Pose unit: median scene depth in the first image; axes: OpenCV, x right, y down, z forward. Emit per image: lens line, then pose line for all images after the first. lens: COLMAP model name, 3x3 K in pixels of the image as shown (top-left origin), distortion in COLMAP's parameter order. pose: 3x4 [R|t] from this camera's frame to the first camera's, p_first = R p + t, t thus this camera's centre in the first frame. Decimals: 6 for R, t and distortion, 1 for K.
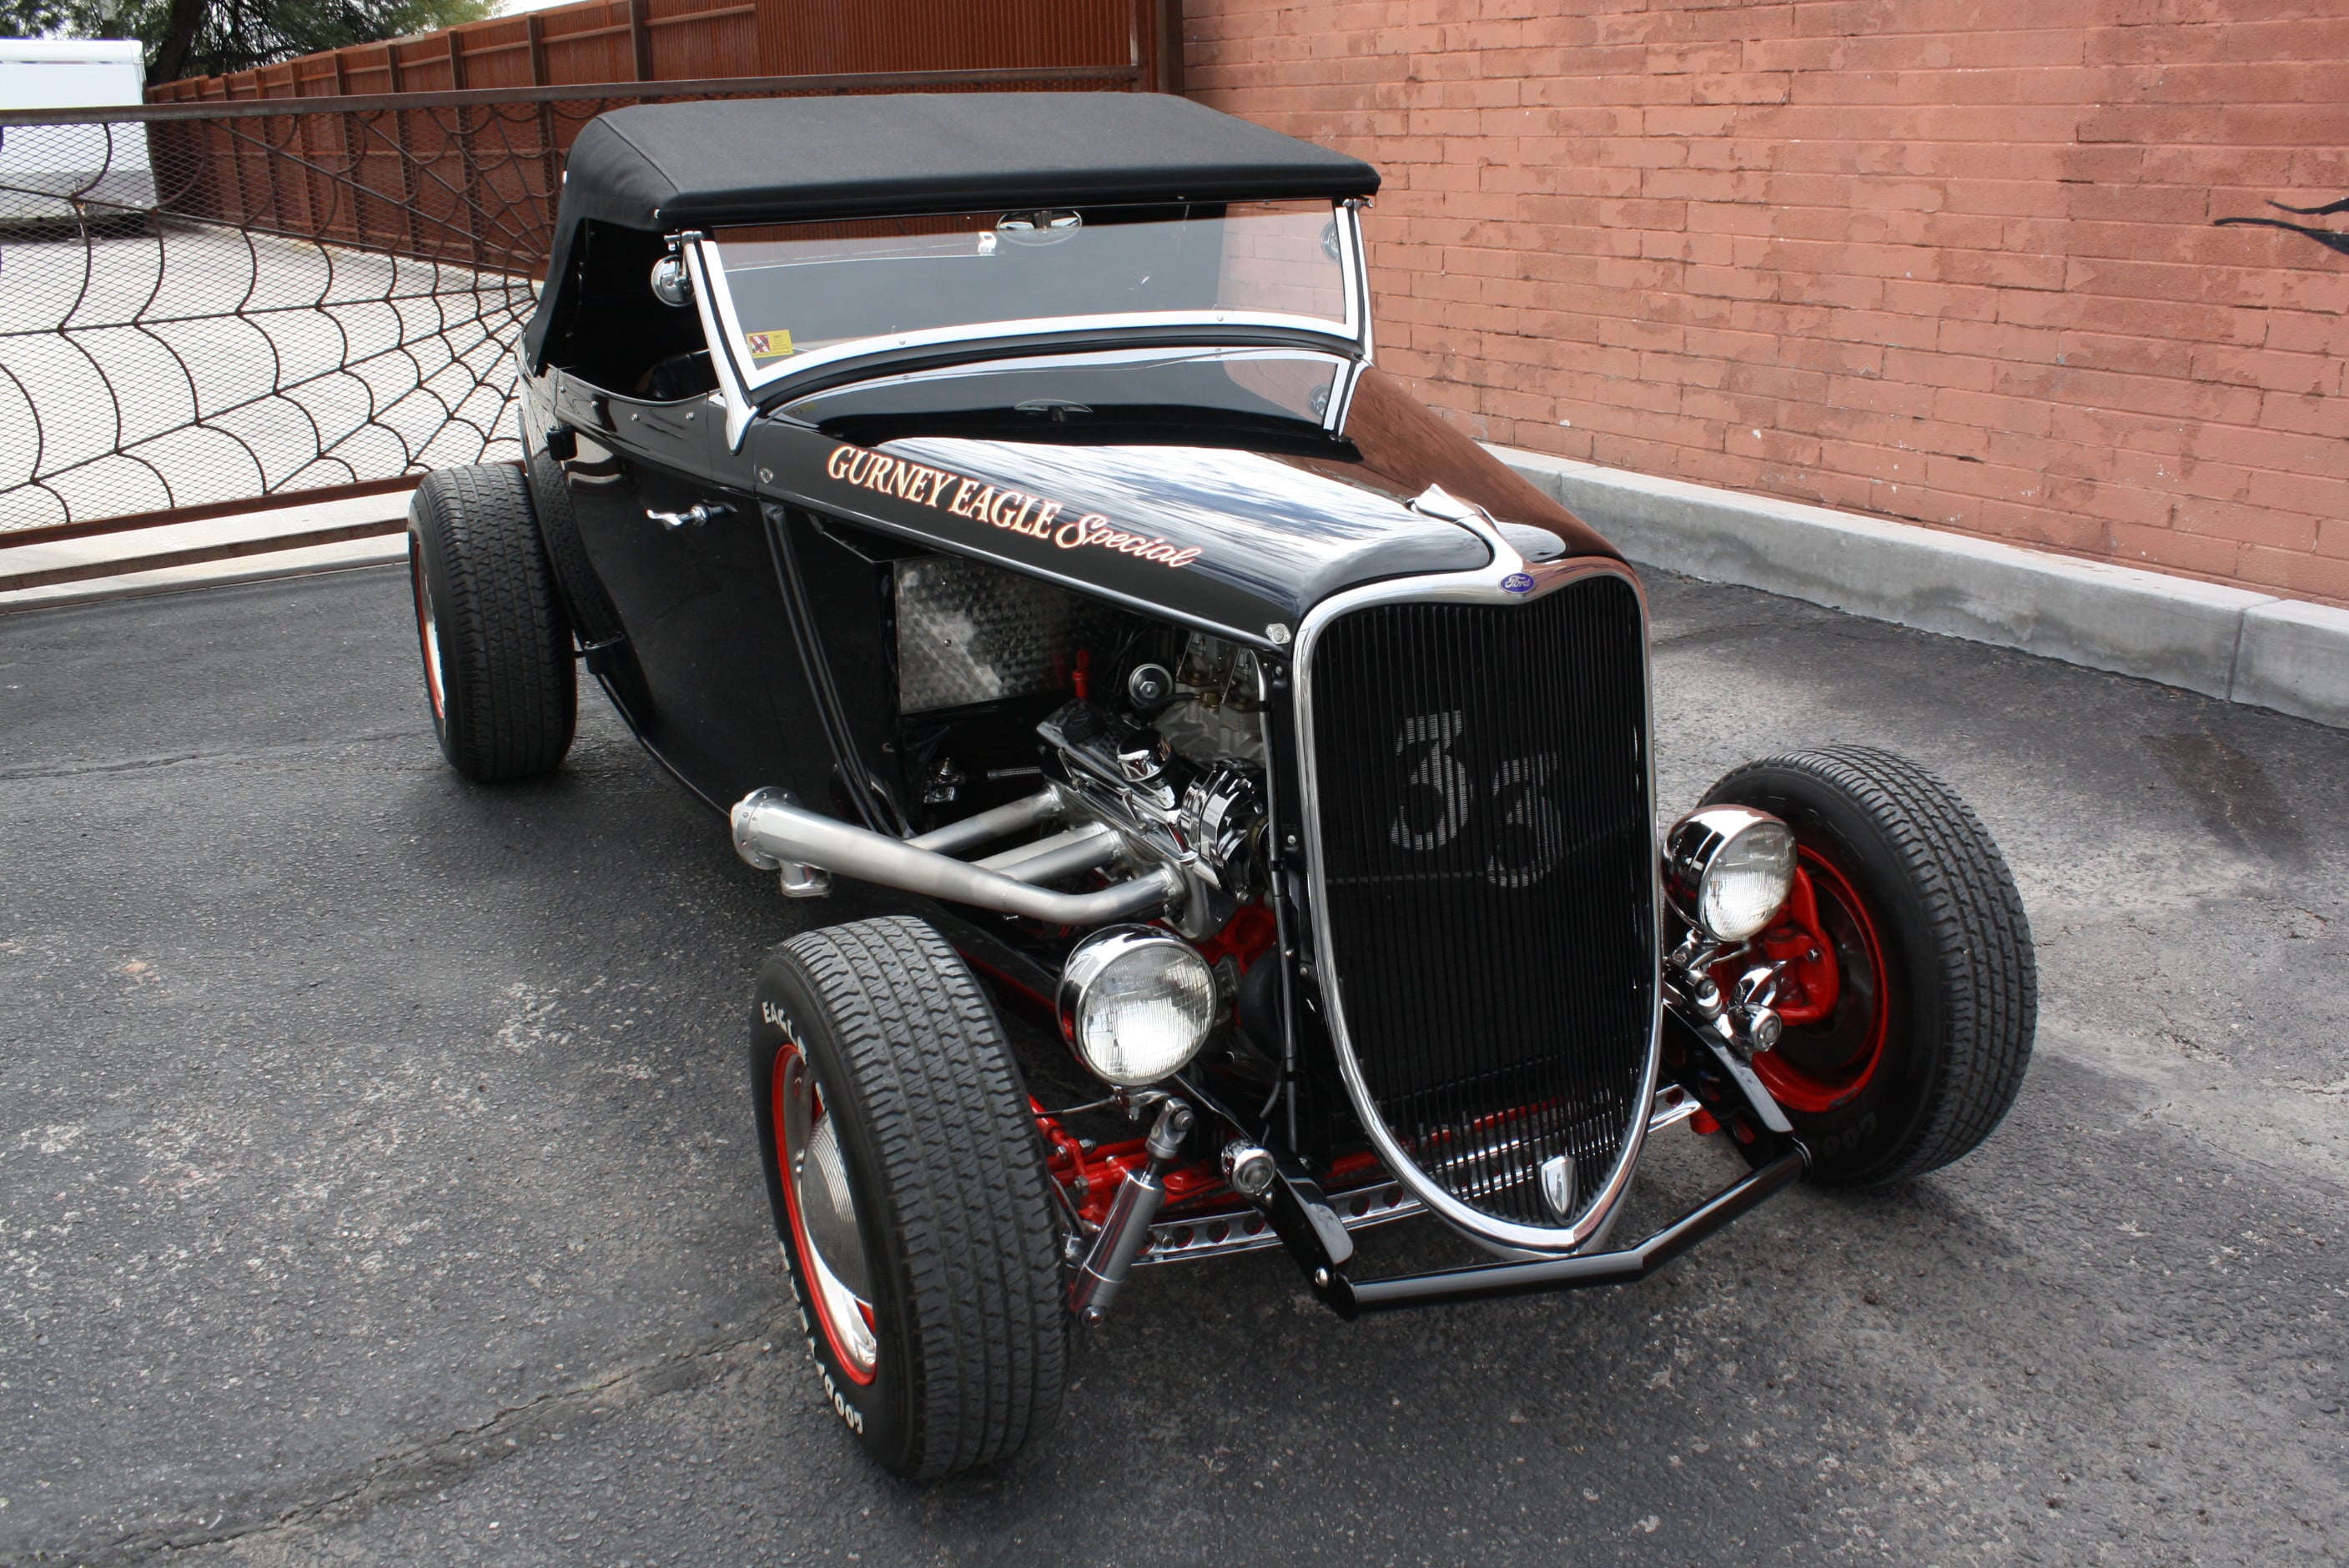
lens RADIAL K [[1986.9, 0, 1200.7], [0, 1986.9, 793.4], [0, 0, 1]] dist [-0.165364, 0.143036]
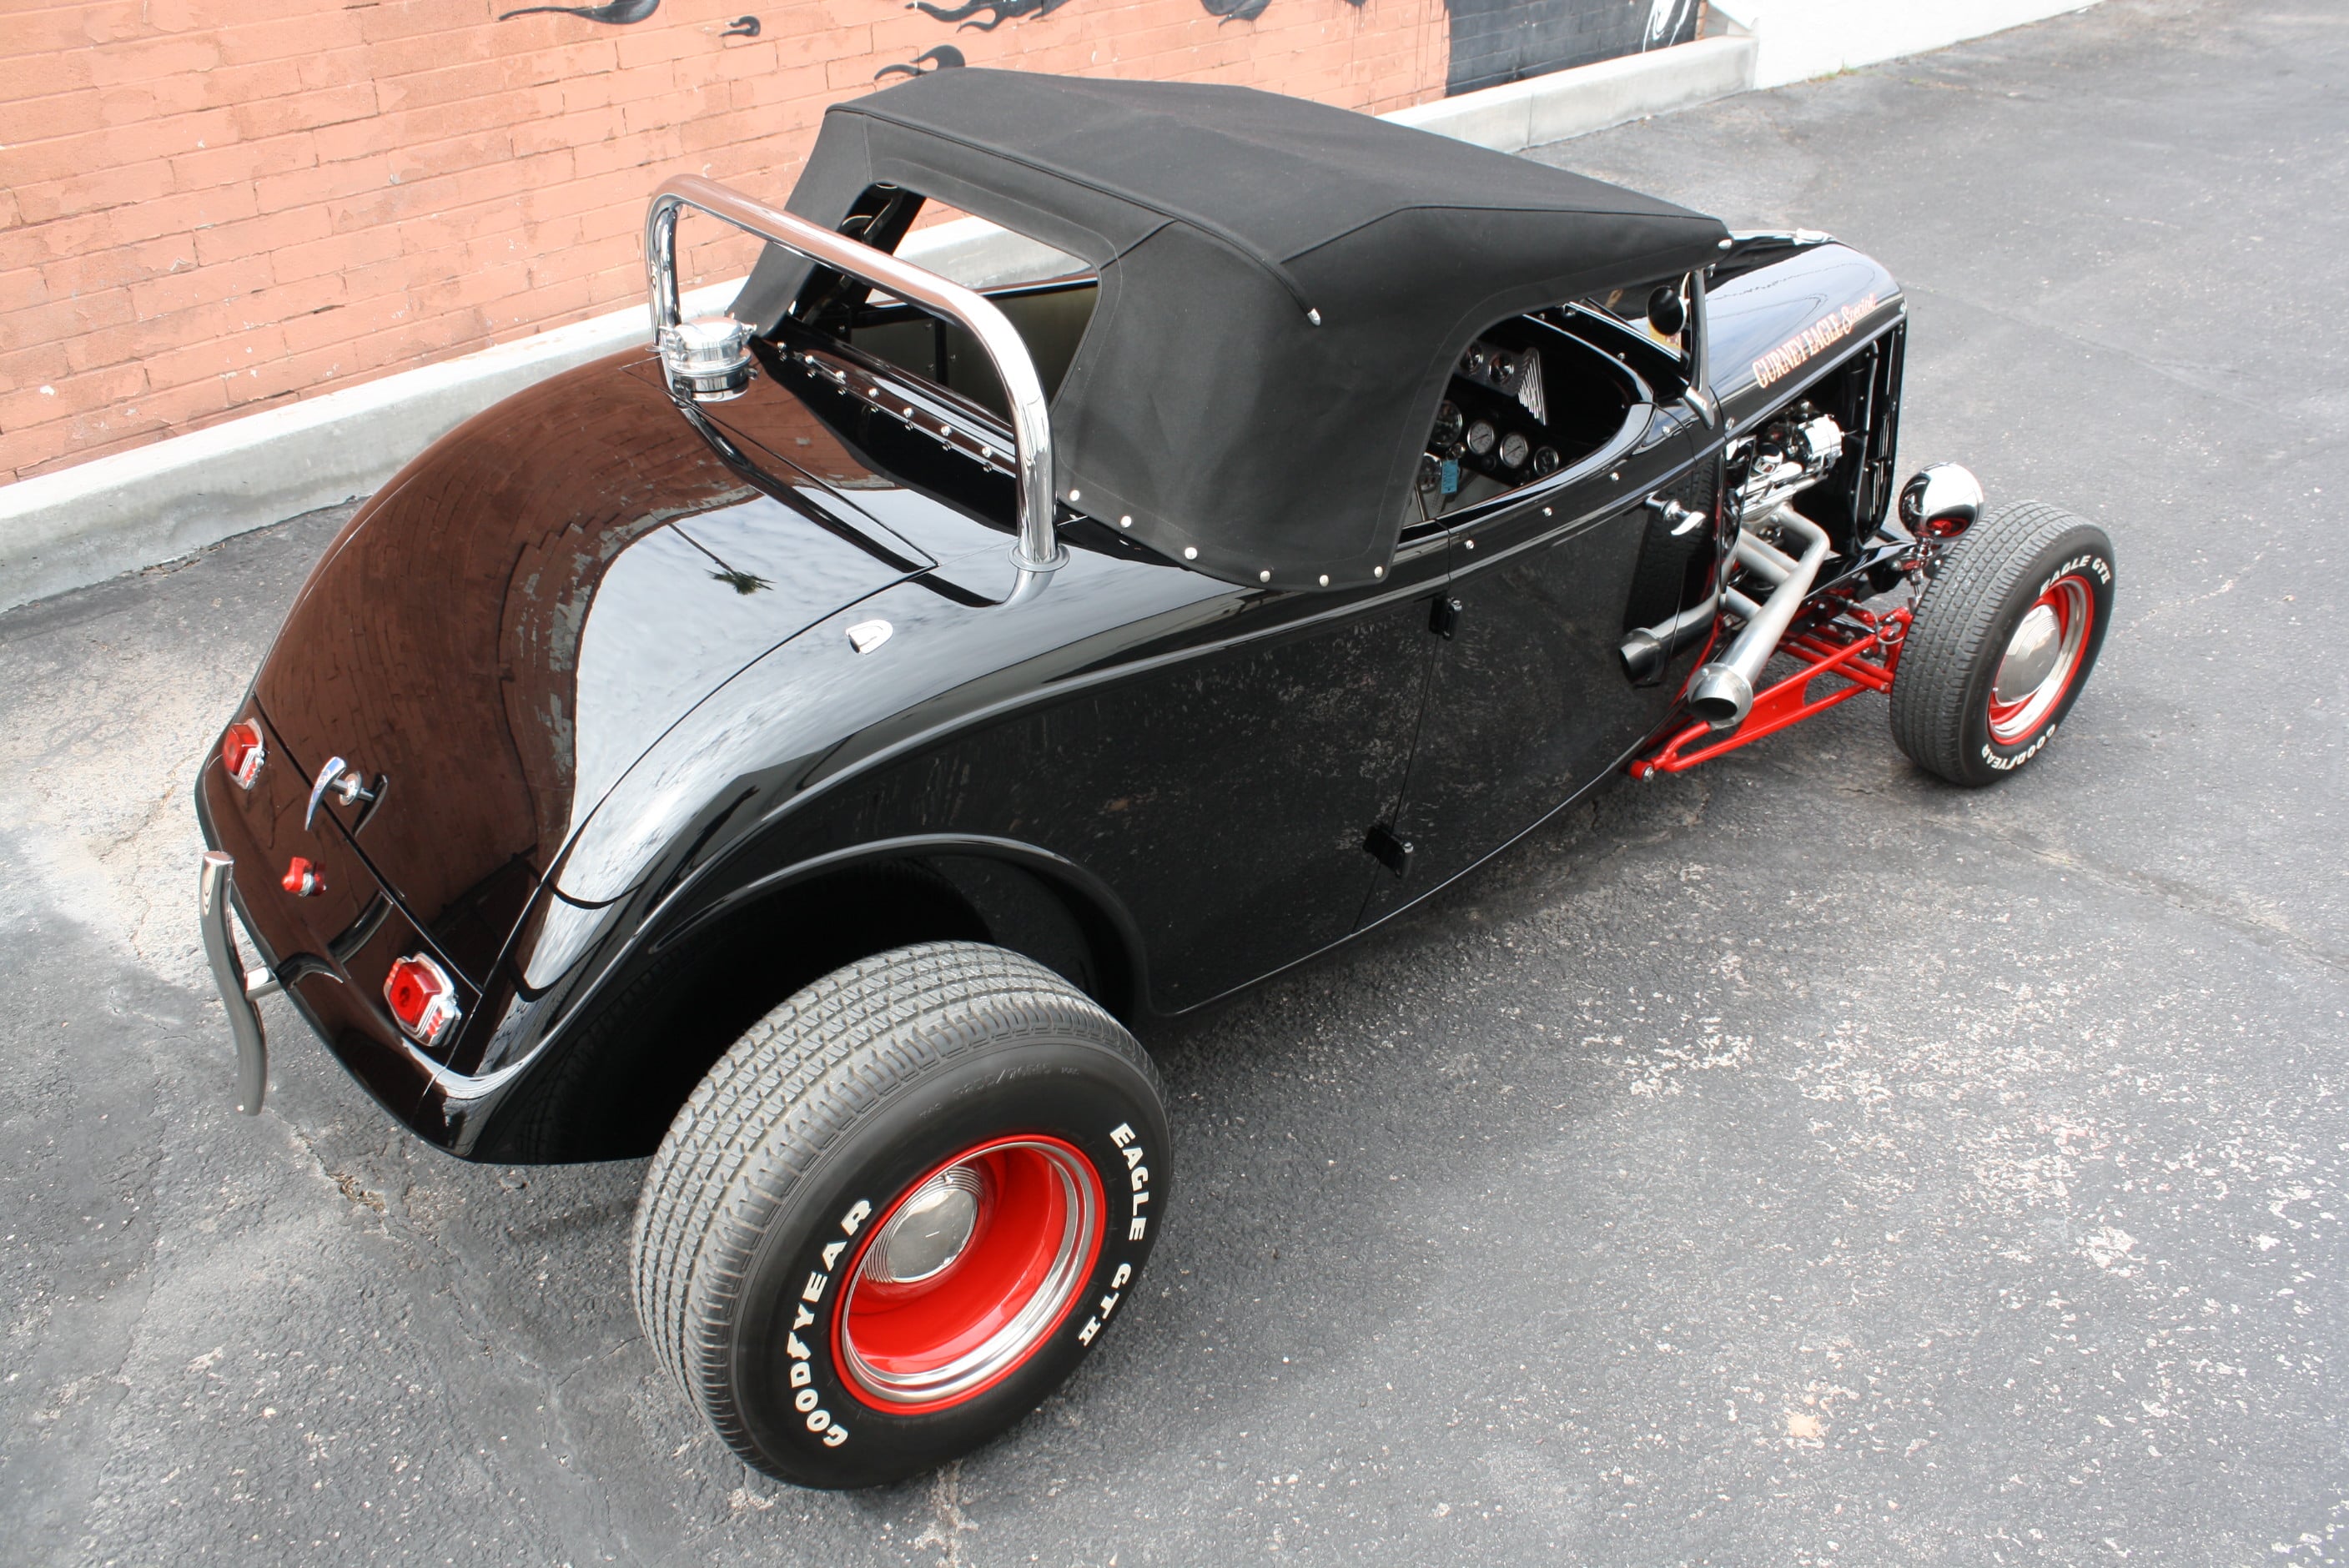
lens RADIAL K [[1977.2, 0, 1187.5], [0, 1977.2, 791.4], [0, 0, 1]] dist [-0.166508, 0.147294]
pose [[-0.214084, -0.496312, 0.841333, -1.036806], [0.317080, 0.779354, 0.540433, -0.603845], [-0.923920, 0.382468, -0.009477, 1.155128]]
